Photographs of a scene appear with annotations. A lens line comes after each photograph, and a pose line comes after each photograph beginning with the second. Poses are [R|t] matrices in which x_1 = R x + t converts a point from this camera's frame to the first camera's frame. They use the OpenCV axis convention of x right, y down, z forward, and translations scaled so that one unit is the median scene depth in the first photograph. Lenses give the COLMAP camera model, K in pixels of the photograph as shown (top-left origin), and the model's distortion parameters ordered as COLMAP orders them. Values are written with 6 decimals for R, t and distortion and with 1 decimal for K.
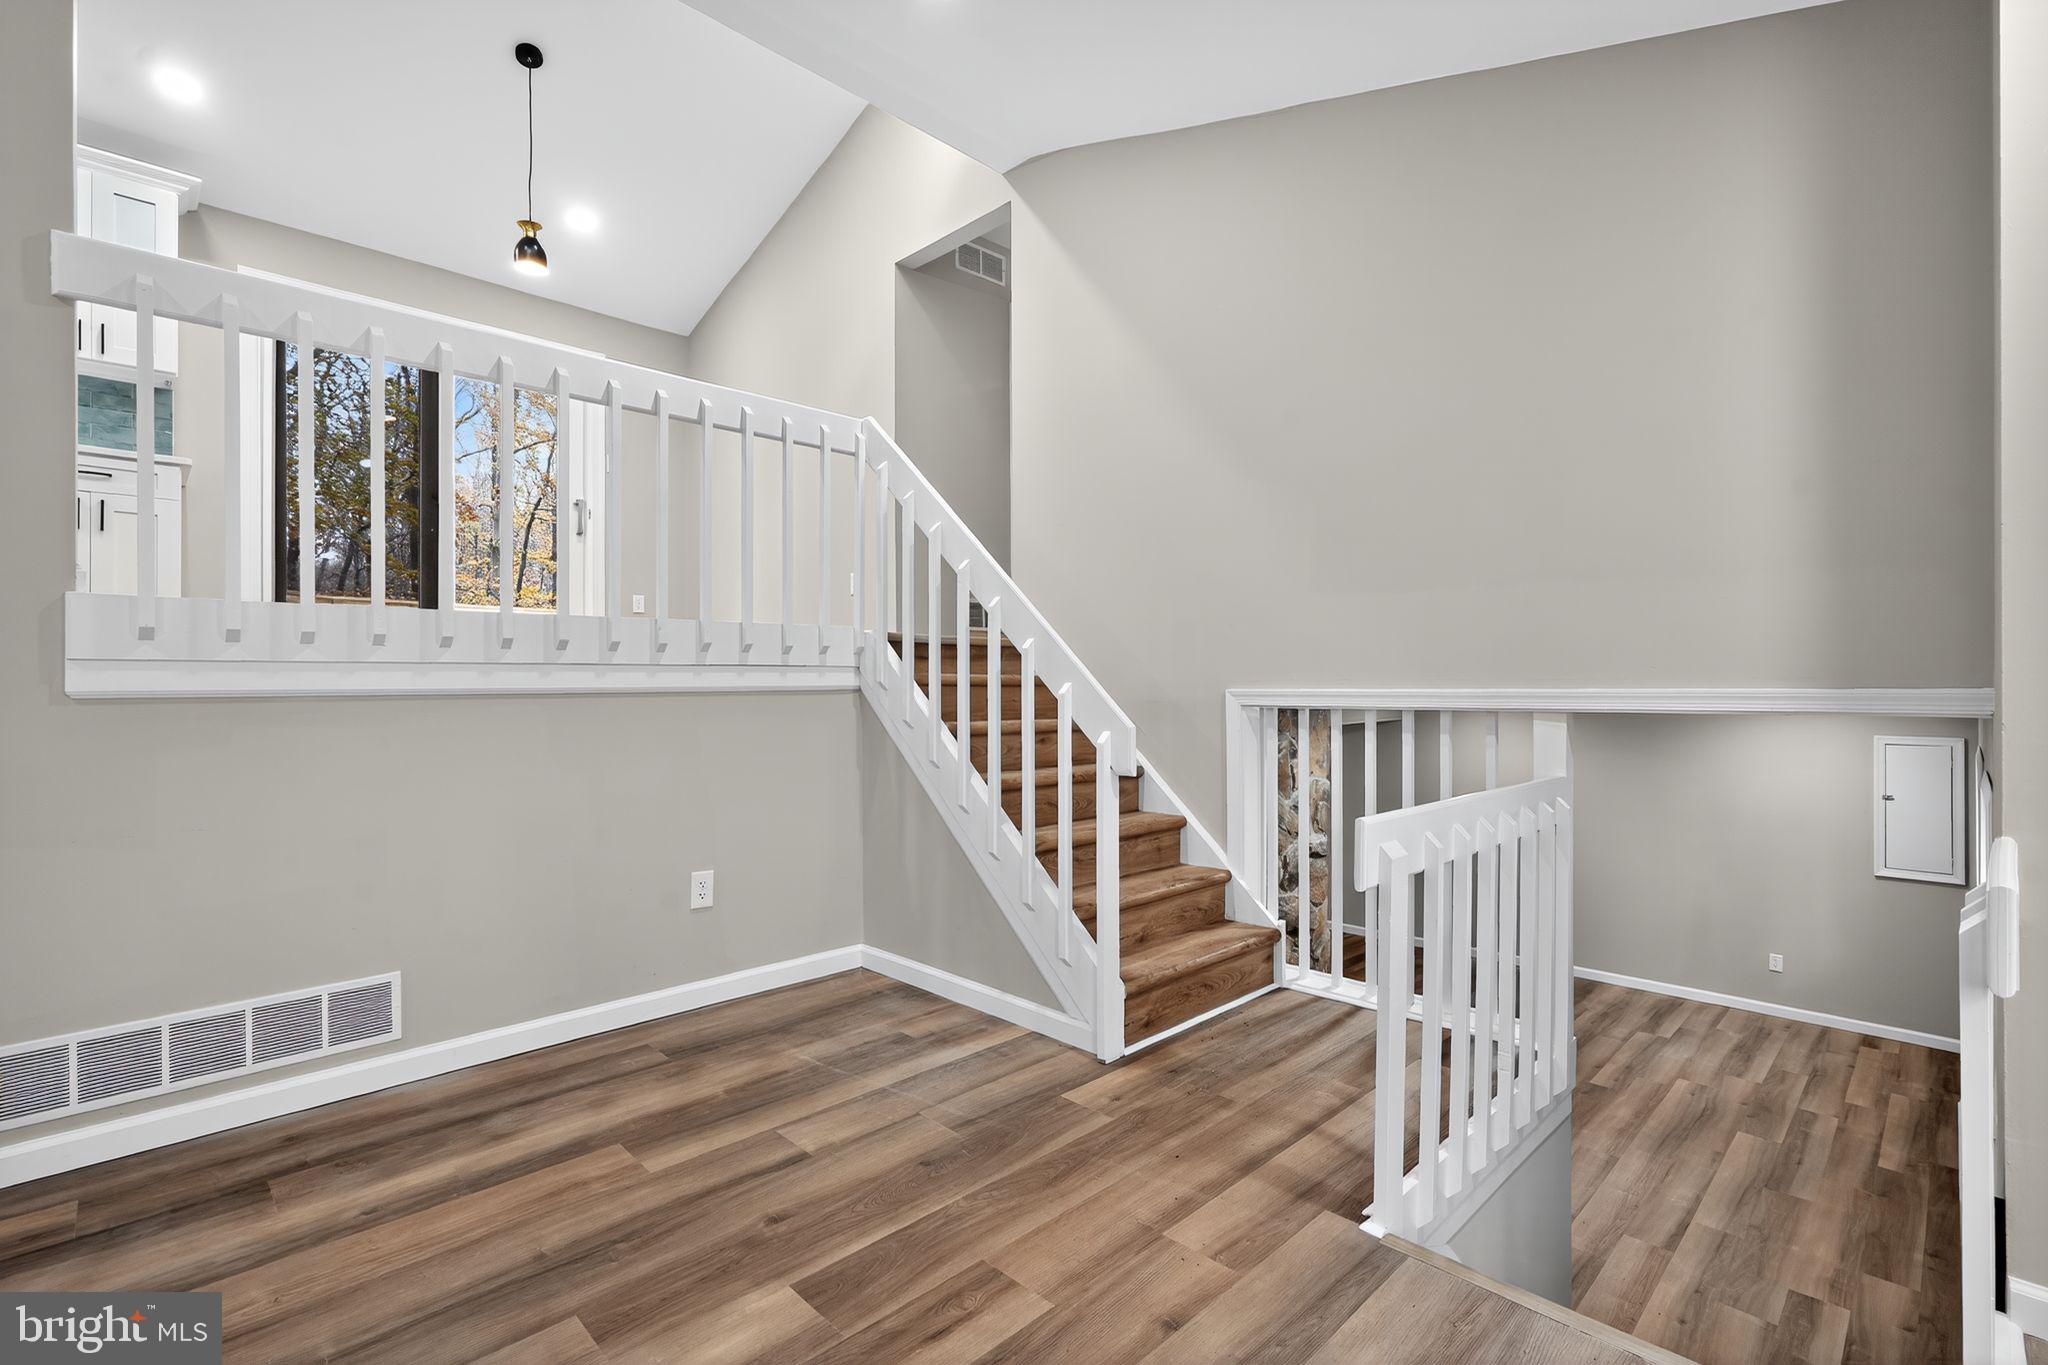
lens RADIAL K [[925.1, 0, 1029.2], [0, 925.1, 689.4], [0, 0, 1]] dist [-0.001099, 0.000720]
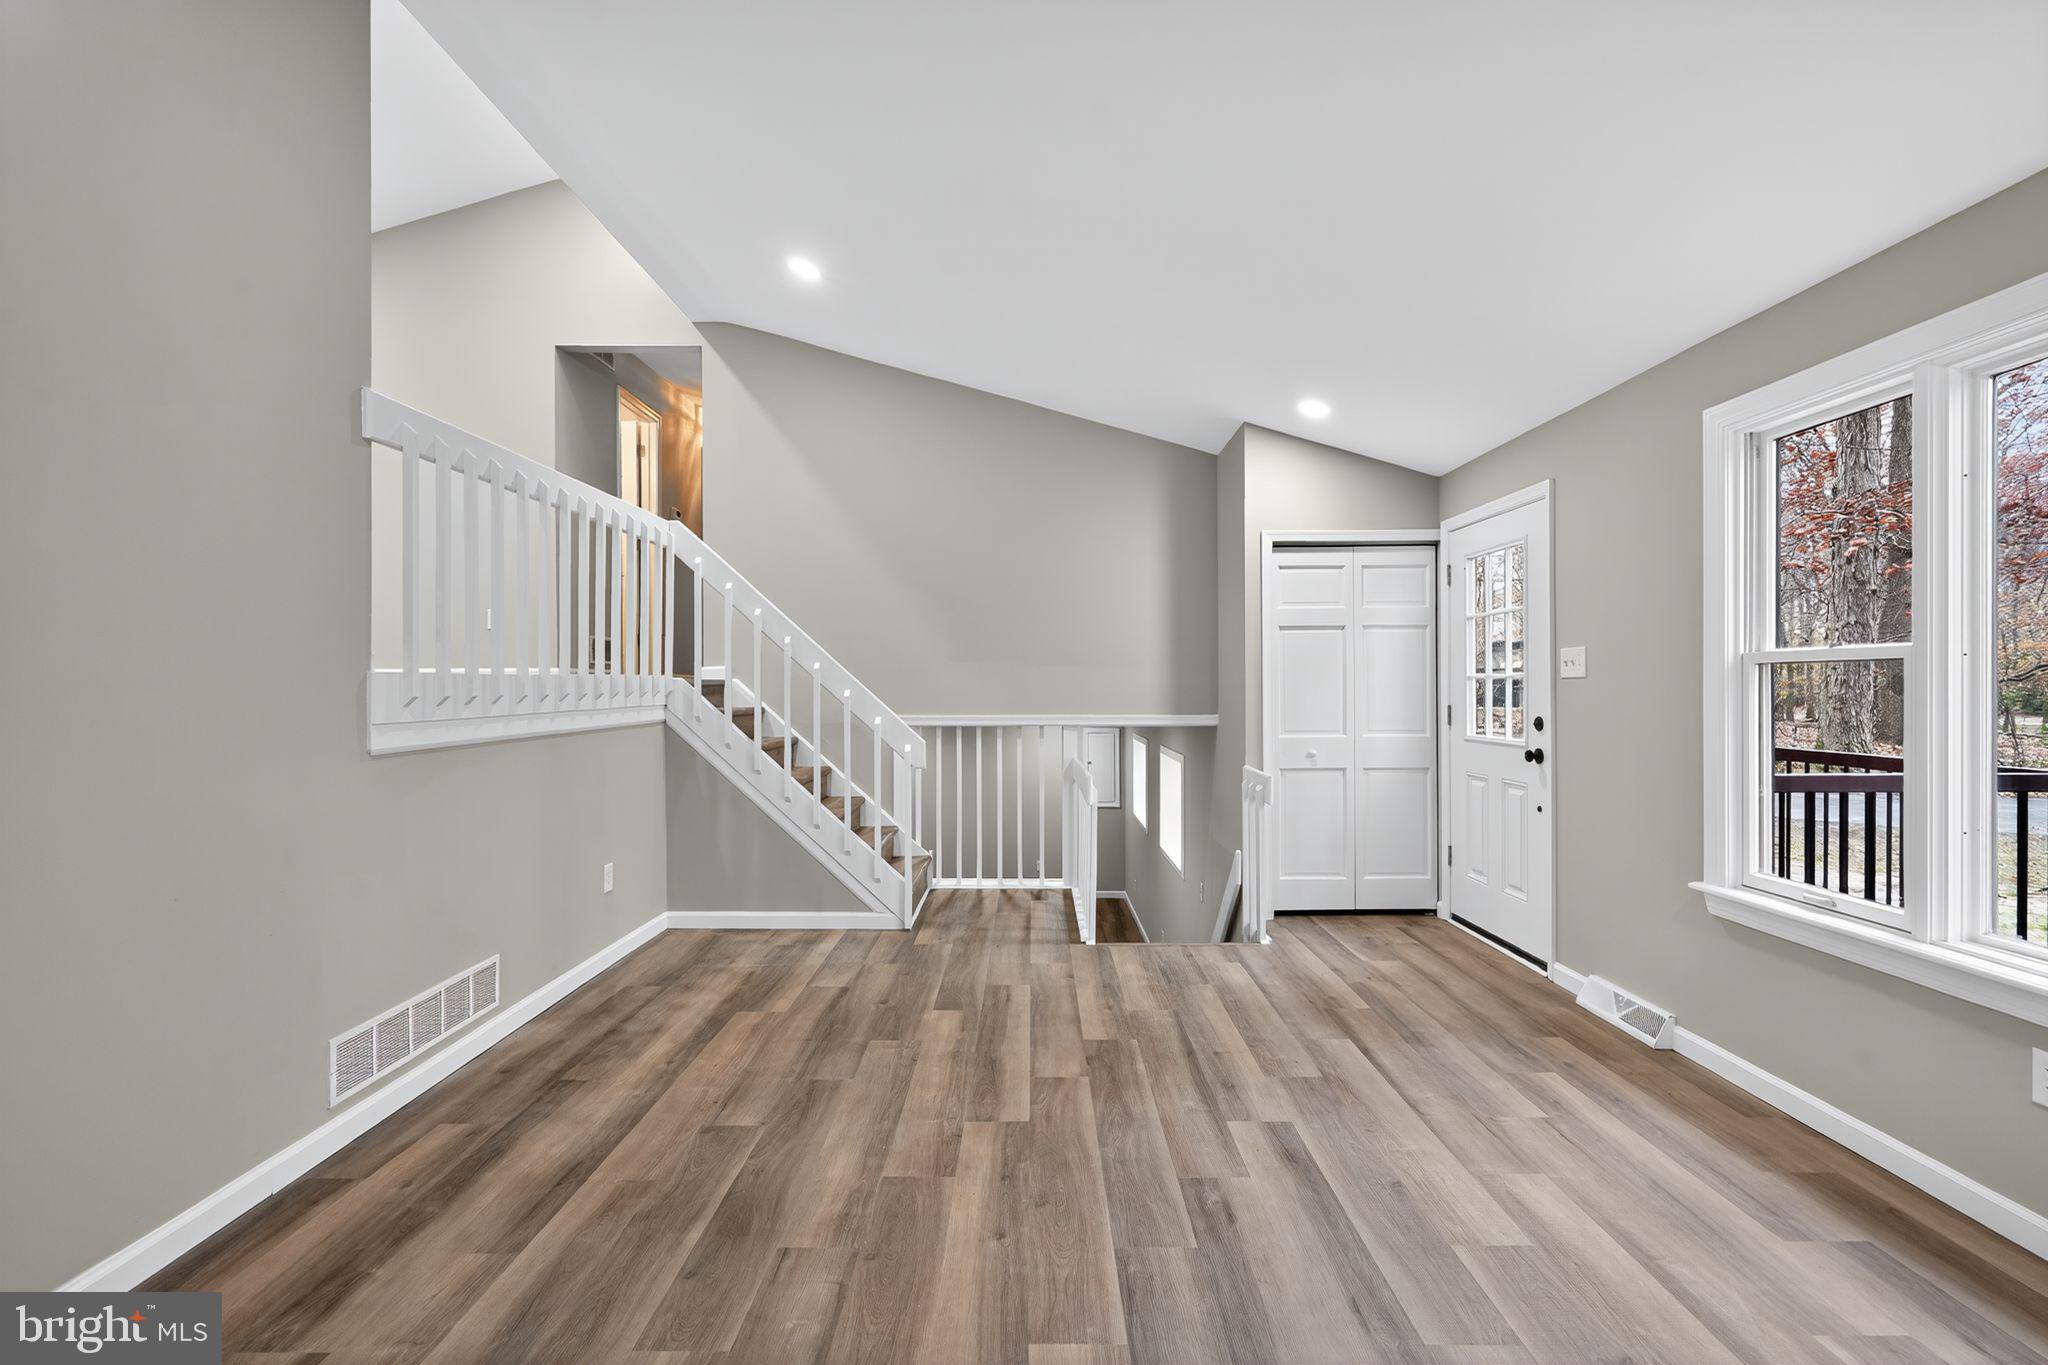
lens RADIAL K [[927.8, 0, 1025.0], [0, 927.8, 688.3], [0, 0, 1]] dist [-0.001872, 0.001086]
pose [[0.704521, -0.000793, 0.709683, -0.724264], [0.001277, 0.999999, -0.000150, -0.044581], [-0.709682, 0.001012, 0.704521, -0.295845]]
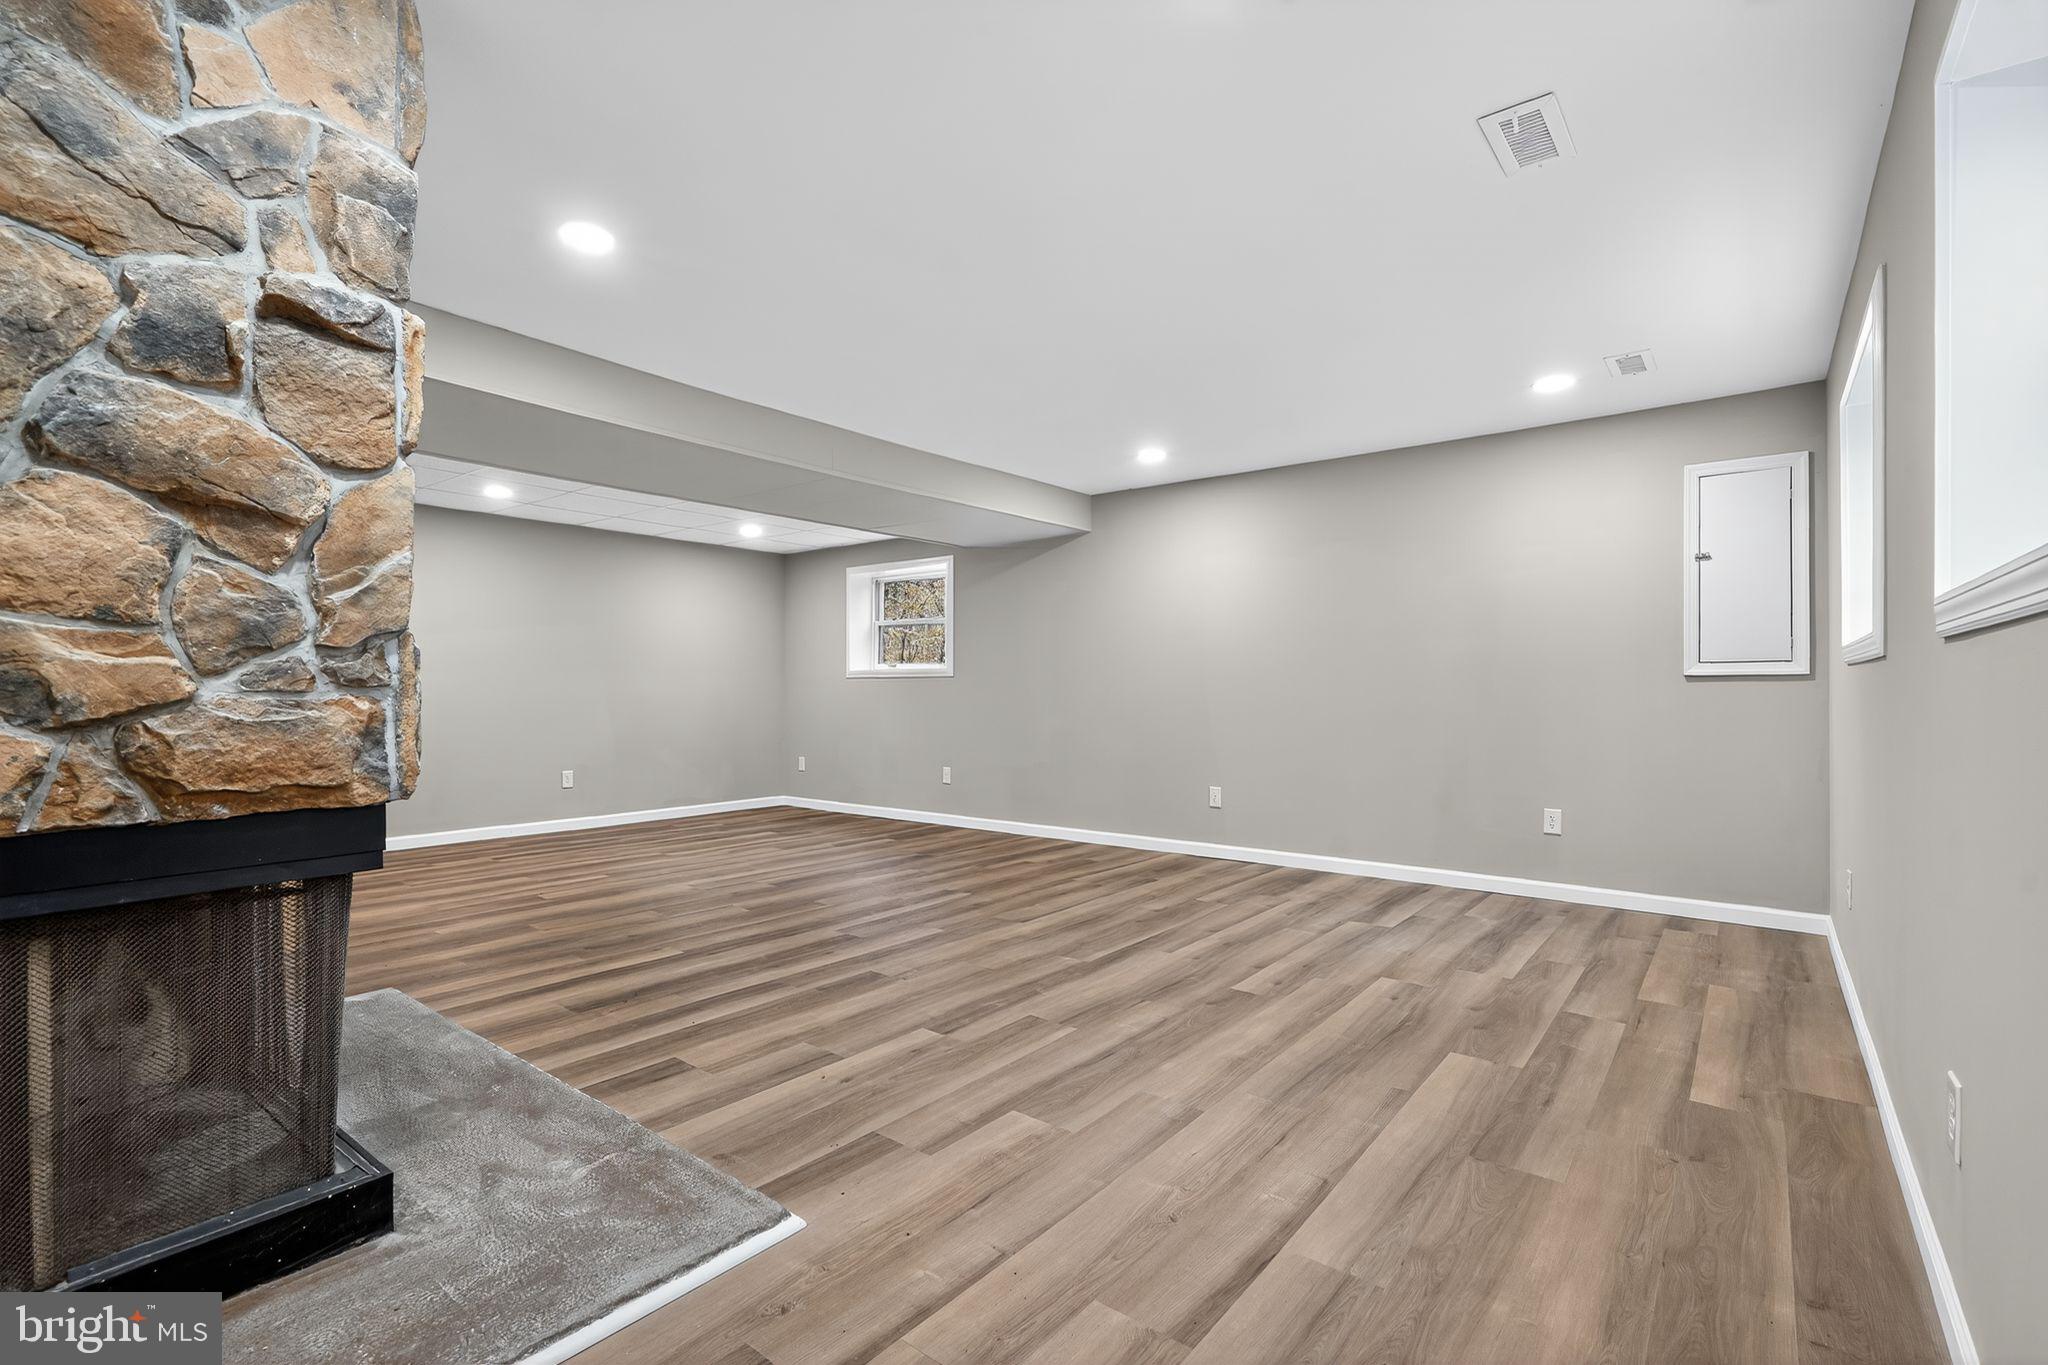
lens RADIAL K [[927.8, 0, 1025.0], [0, 927.8, 688.3], [0, 0, 1]] dist [-0.001872, 0.001086]
pose [[0.992464, 0.004416, 0.122456, 0.595043], [-0.004002, 0.999985, -0.003625, 0.353702], [-0.122470, 0.003107, 0.992467, 0.651724]]
